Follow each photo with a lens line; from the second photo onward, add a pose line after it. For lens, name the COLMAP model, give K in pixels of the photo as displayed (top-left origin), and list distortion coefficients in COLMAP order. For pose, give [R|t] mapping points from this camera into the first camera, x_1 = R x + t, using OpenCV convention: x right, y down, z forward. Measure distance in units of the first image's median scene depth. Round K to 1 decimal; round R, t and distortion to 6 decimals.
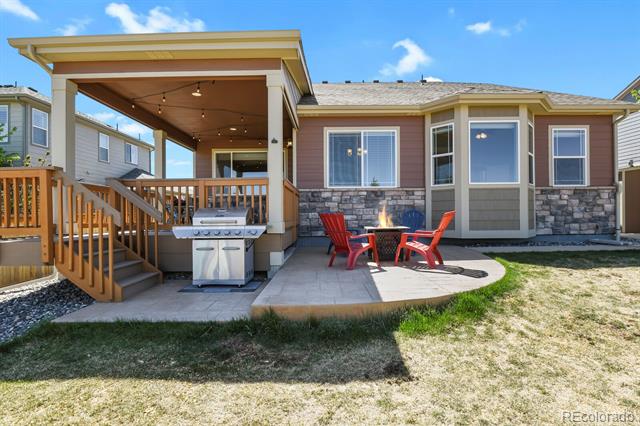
lens RADIAL K [[308.4, 0, 320.4], [0, 308.4, 212.9], [0, 0, 1]] dist [-0.000559, -0.000107]
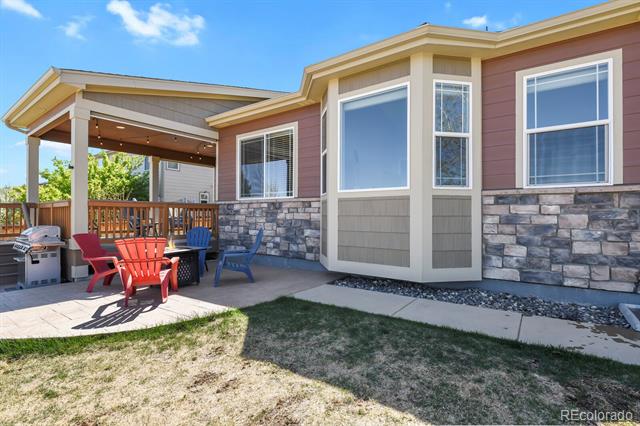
lens RADIAL K [[308.4, 0, 321.0], [0, 308.4, 213.0], [0, 0, 1]] dist [-0.000559, -0.000107]
pose [[0.820213, 0.004835, -0.572038, 0.771070], [-0.005433, 0.999985, 0.000662, -0.043439], [0.572033, 0.002565, 0.820227, 0.382400]]
